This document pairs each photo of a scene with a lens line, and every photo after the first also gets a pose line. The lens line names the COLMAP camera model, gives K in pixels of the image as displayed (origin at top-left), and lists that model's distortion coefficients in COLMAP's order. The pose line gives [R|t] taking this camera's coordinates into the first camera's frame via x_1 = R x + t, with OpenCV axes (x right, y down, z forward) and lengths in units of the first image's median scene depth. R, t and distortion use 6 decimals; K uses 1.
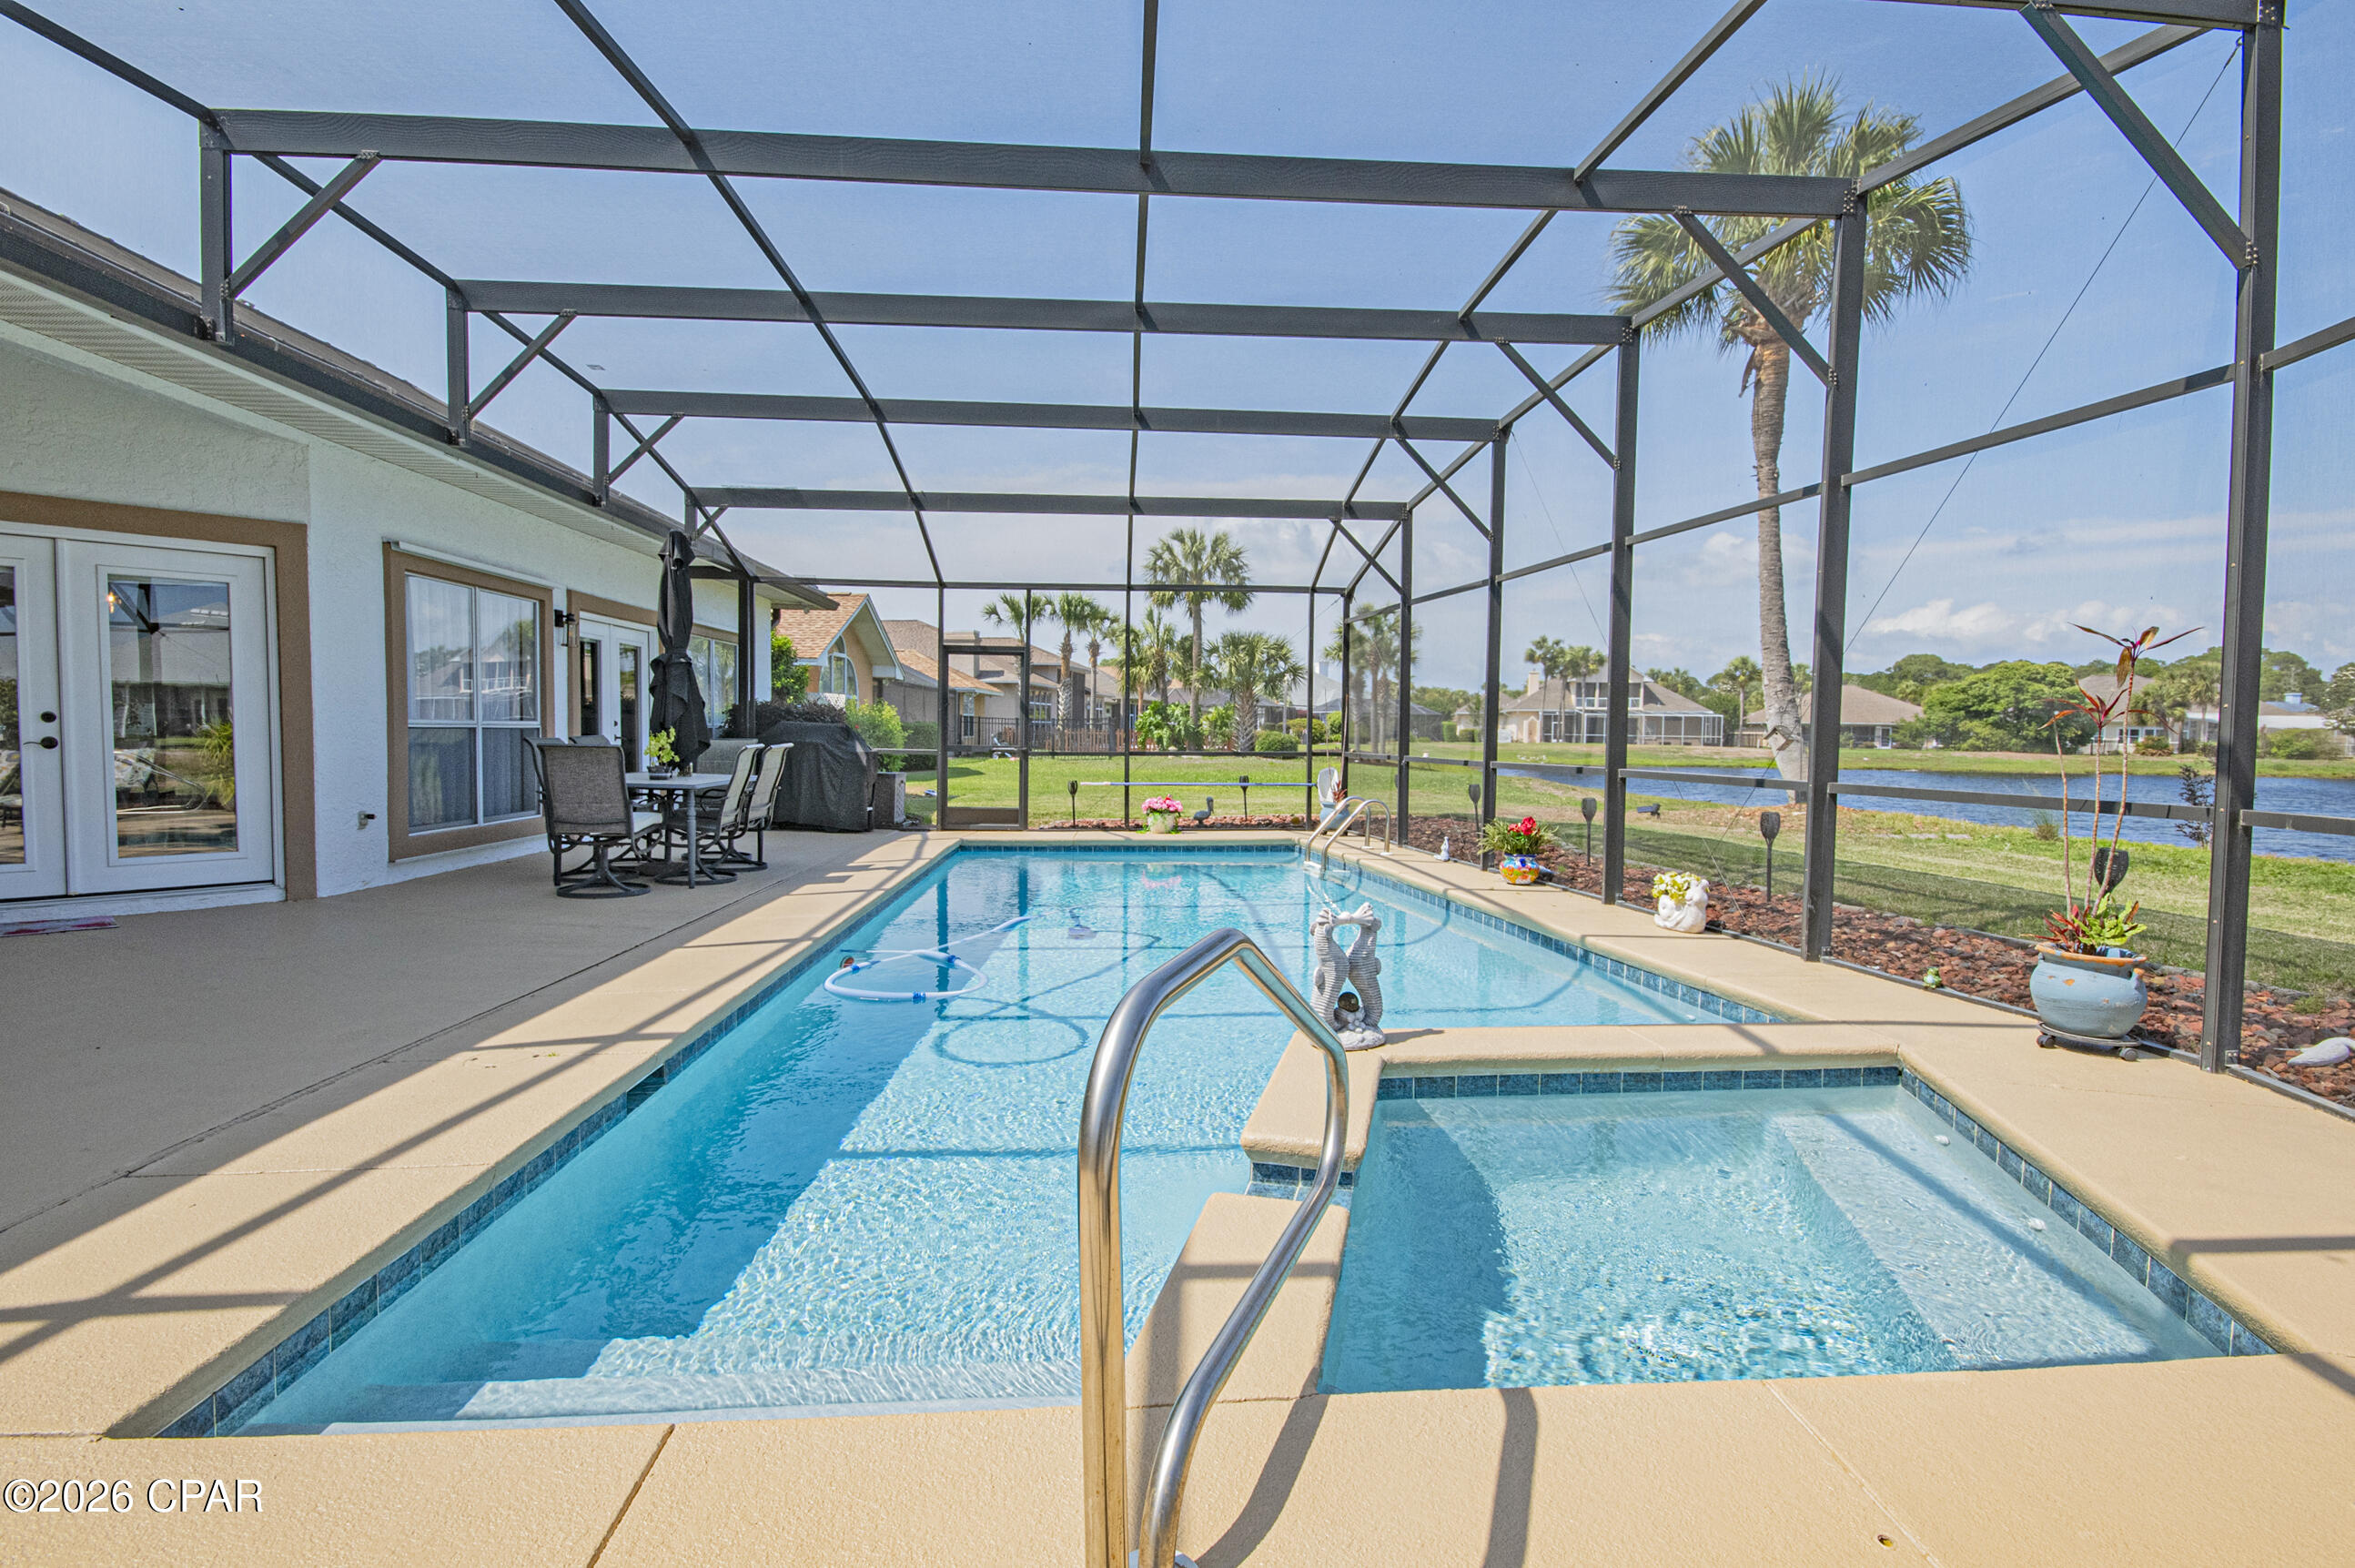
lens RADIAL K [[1114.2, 0, 1177.5], [0, 1114.2, 784.0], [0, 0, 1]] dist [0.000304, -0.000378]
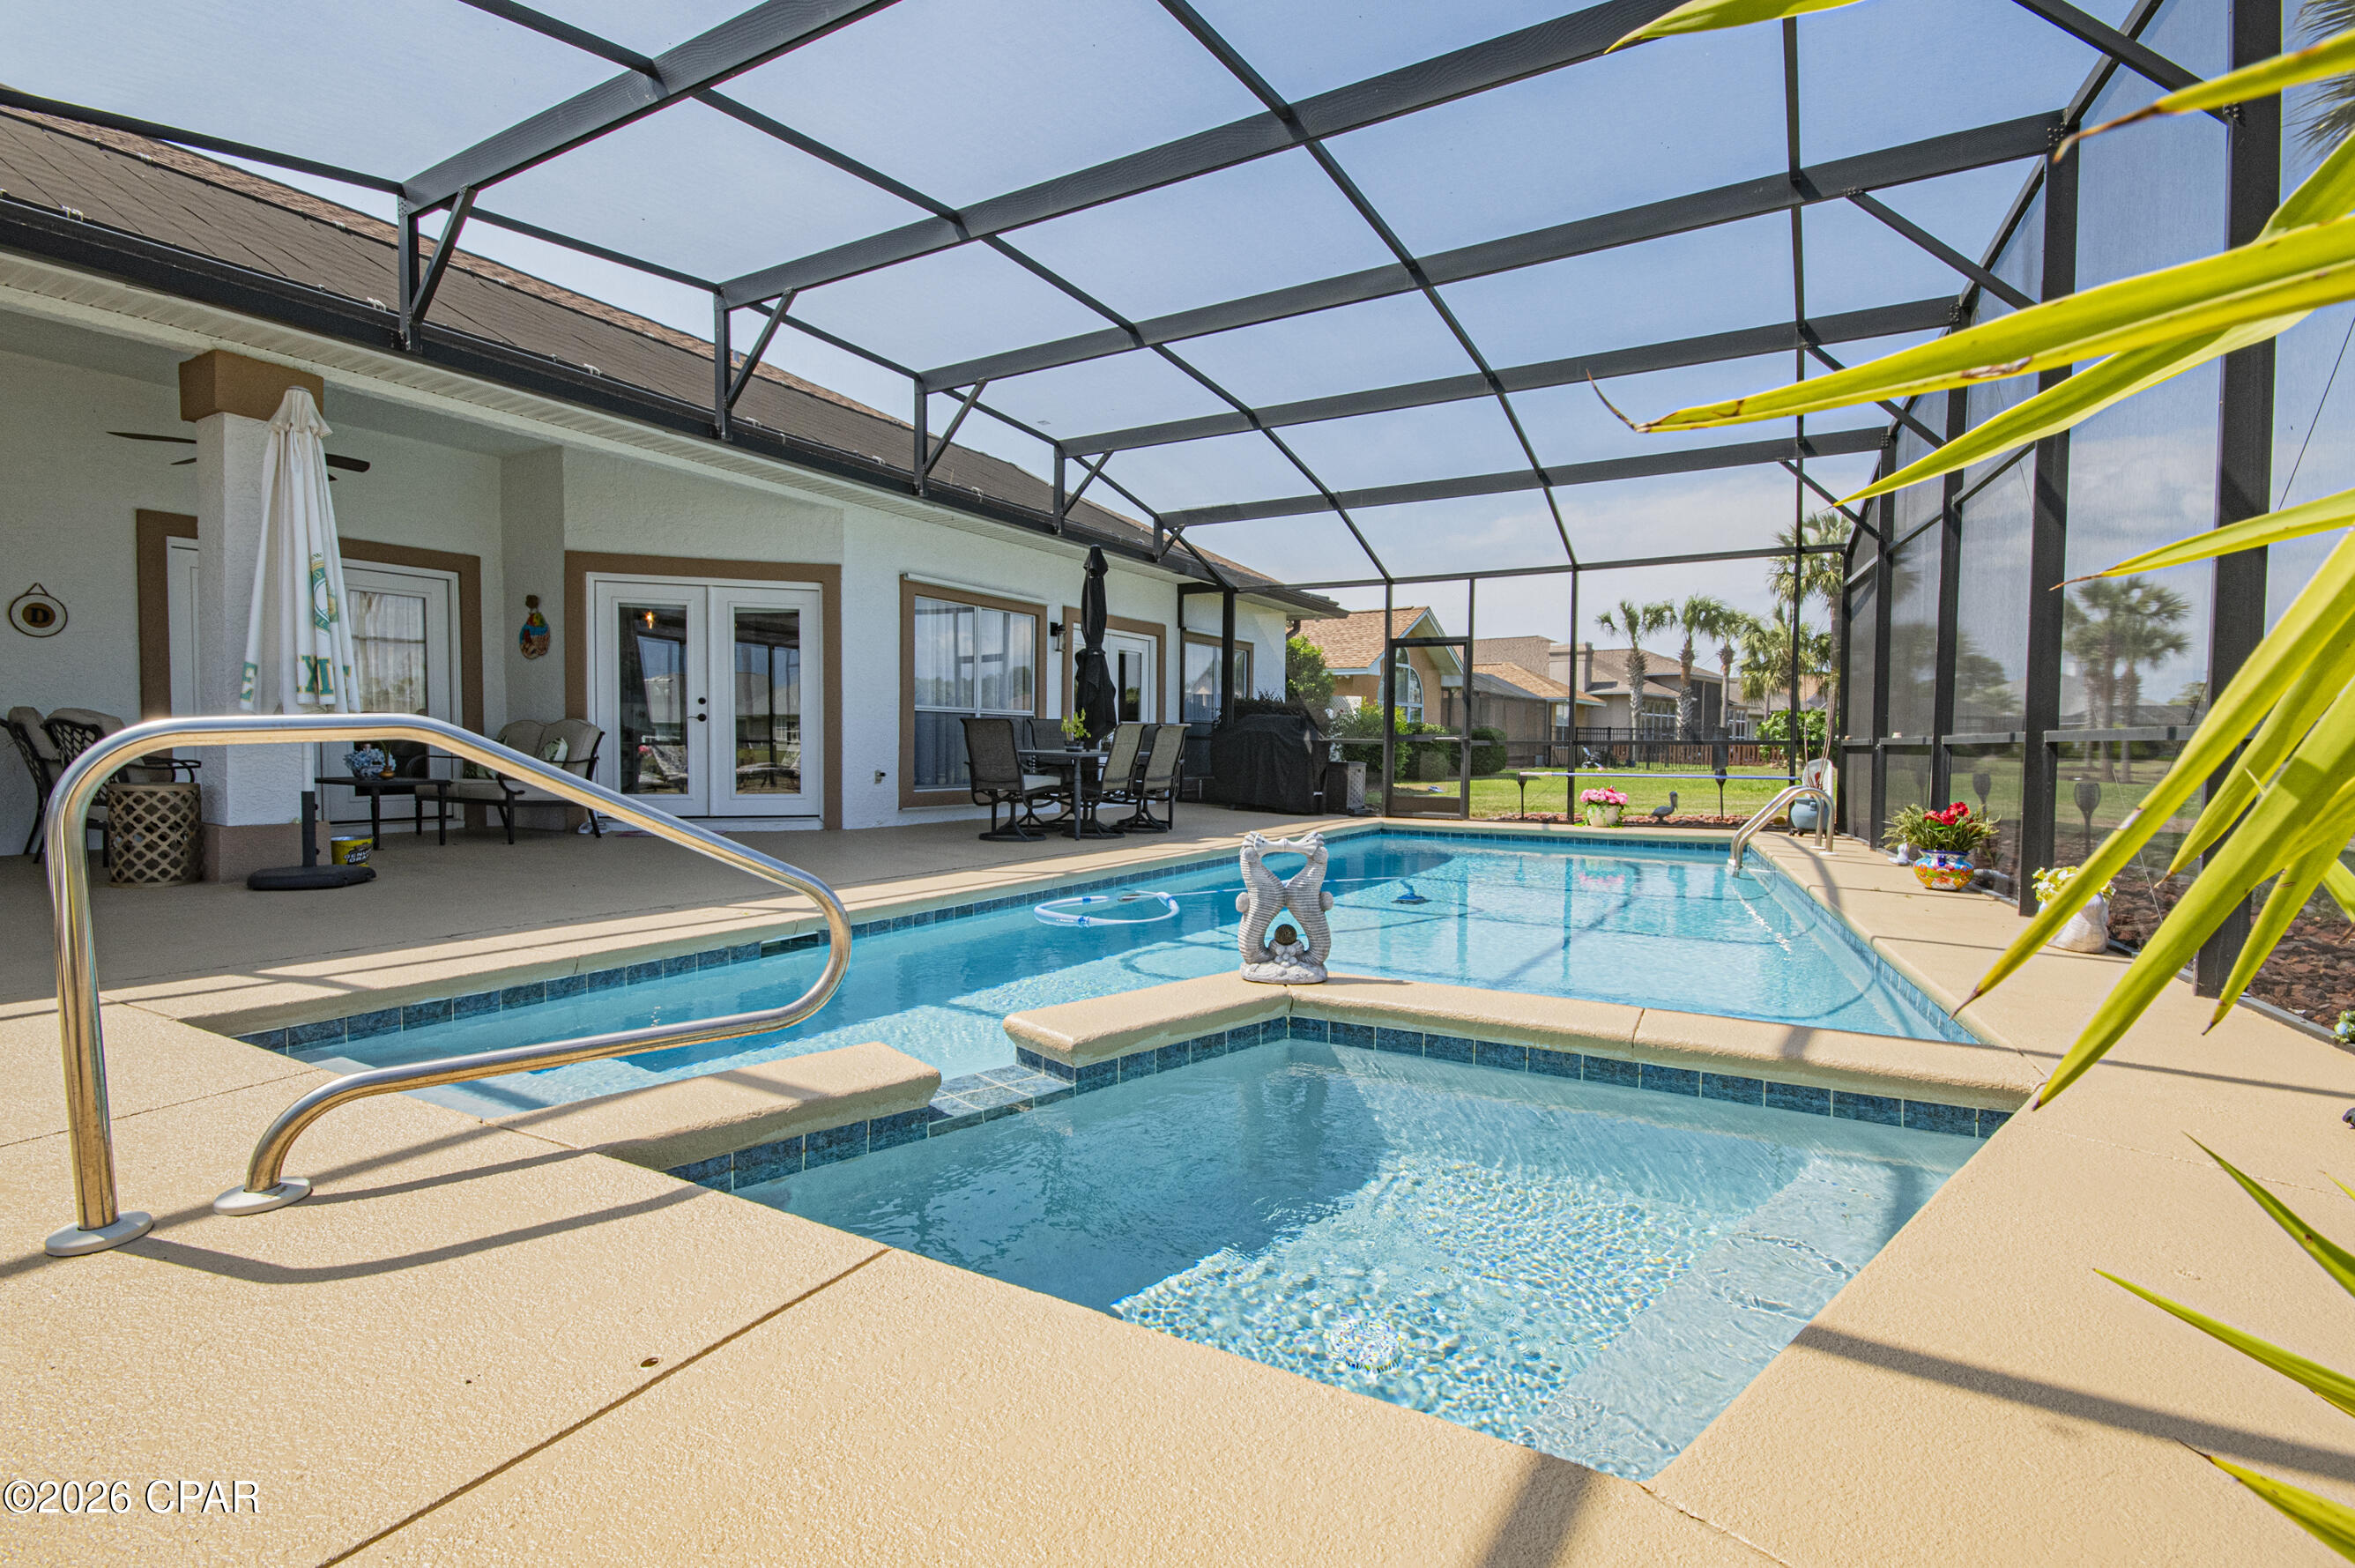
lens RADIAL K [[1067.1, 0, 1177.5], [0, 1067.1, 784.0], [0, 0, 1]] dist [-0.001433, 0.000092]
pose [[0.832720, 0.017948, -0.553403, 0.293828], [-0.026820, 0.999609, -0.007937, 0.040044], [0.553044, 0.021452, 0.832876, 0.101133]]
